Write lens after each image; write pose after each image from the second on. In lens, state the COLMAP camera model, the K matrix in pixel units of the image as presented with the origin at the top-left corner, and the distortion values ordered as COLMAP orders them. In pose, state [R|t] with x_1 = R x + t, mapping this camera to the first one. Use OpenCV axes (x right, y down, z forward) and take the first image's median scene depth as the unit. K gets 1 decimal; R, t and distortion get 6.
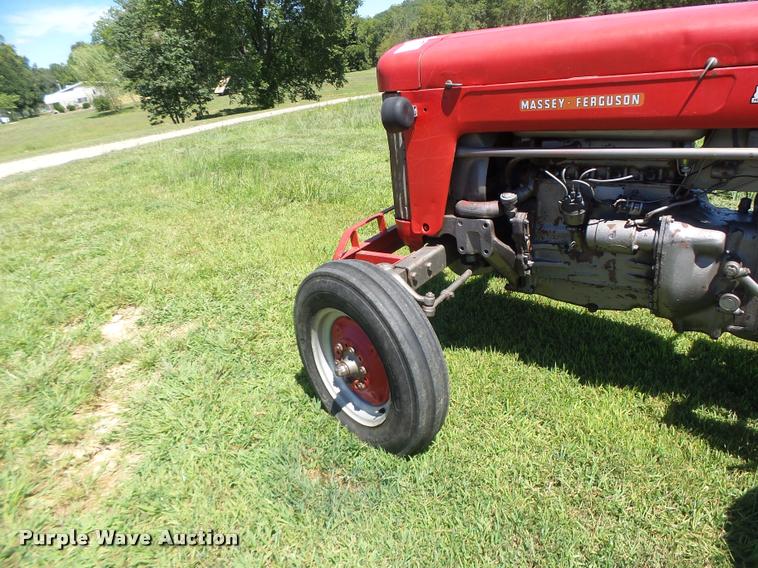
lens RADIAL K [[514.6, 0, 379.7], [0, 514.6, 285.3], [0, 0, 1]] dist [-0.013801, 0.003183]
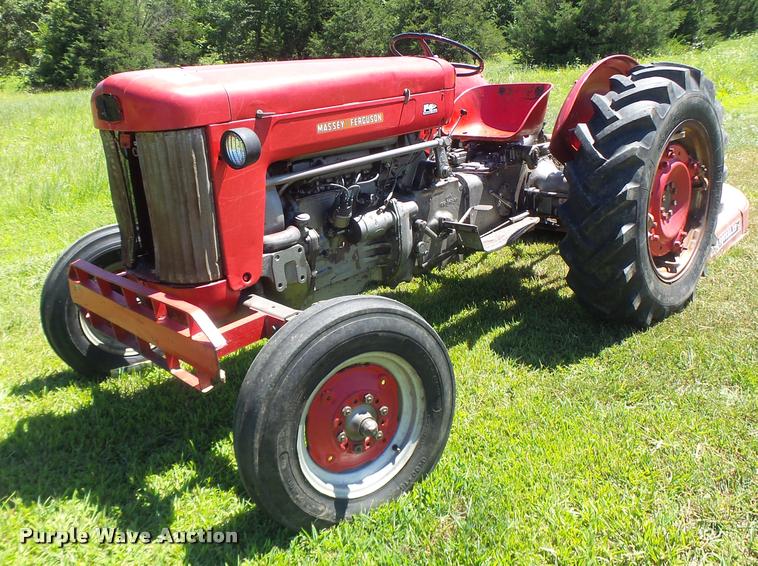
lens RADIAL K [[695.0, 0, 338.7], [0, 695.0, 247.9], [0, 0, 1]] dist [-0.010757, 0.000960]
pose [[0.163919, -0.177361, 0.970399, -1.070556], [0.441698, 0.892782, 0.088563, -0.206655], [-0.882062, 0.414106, 0.224684, 0.642720]]
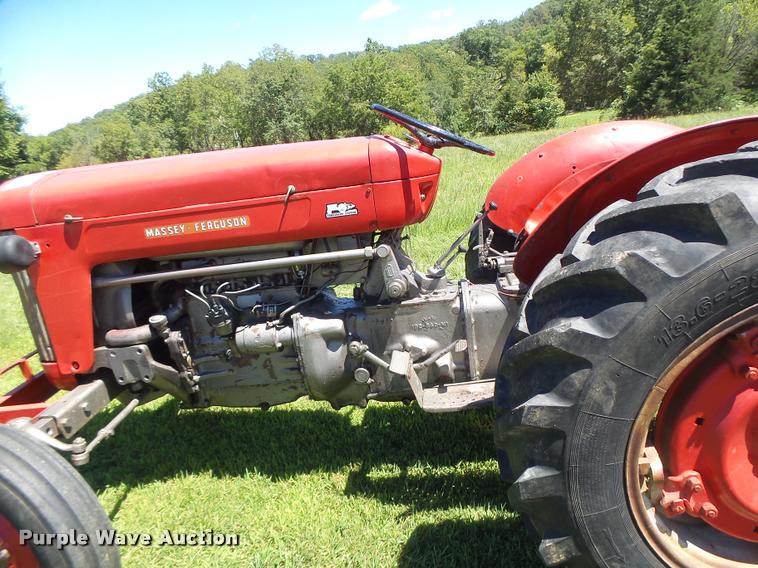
lens RADIAL K [[519.1, 0, 378.9], [0, 519.1, 286.5], [0, 0, 1]] dist [-0.016437, 0.011420]
pose [[0.857040, -0.144190, 0.494664, 0.128049], [0.237905, 0.962321, -0.131680, 0.002860], [-0.457039, 0.230538, 0.859051, -0.082036]]
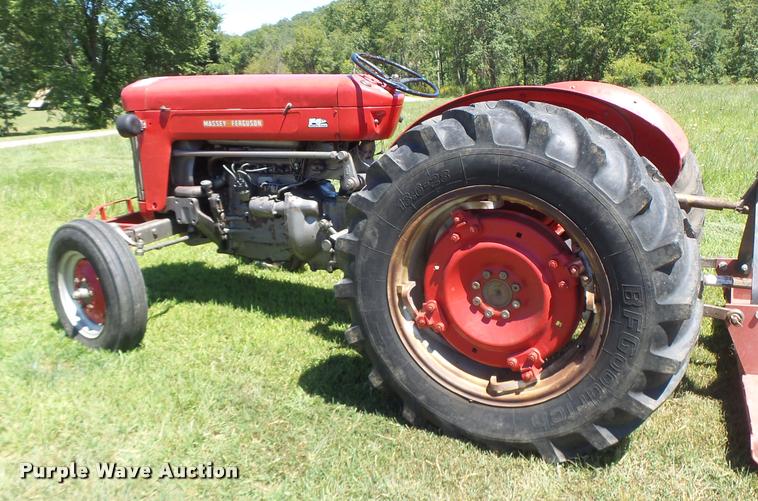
lens RADIAL K [[634.3, 0, 383.1], [0, 634.3, 245.8], [0, 0, 1]] dist [0.000729, 0.000120]
pose [[0.977153, 0.021981, 0.211396, 0.362077], [0.014128, 0.985720, -0.167800, 0.319681], [-0.212065, 0.166953, 0.962889, -0.841468]]
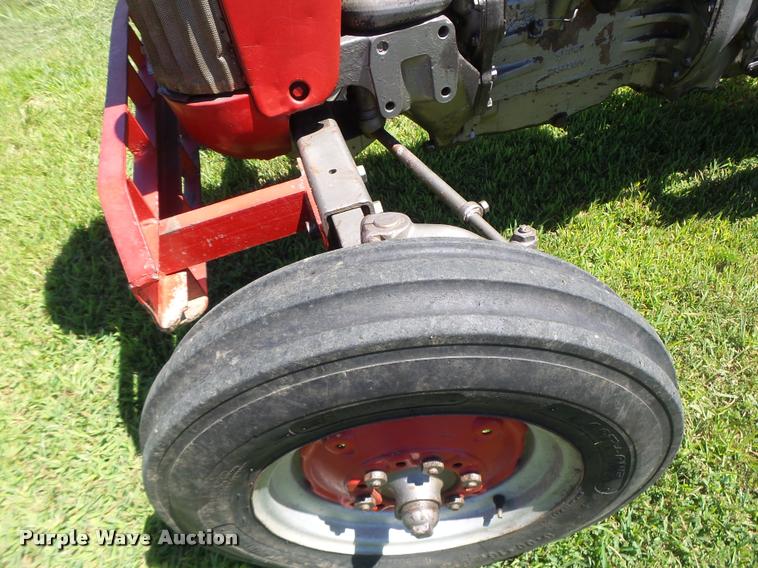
lens RADIAL K [[519.1, 0, 378.9], [0, 519.1, 286.5], [0, 0, 1]] dist [-0.016437, 0.011420]
pose [[0.598745, -0.565974, 0.566725, -0.204738], [0.372006, 0.823136, 0.429020, -0.148914], [-0.709306, -0.046049, 0.703395, 0.723574]]
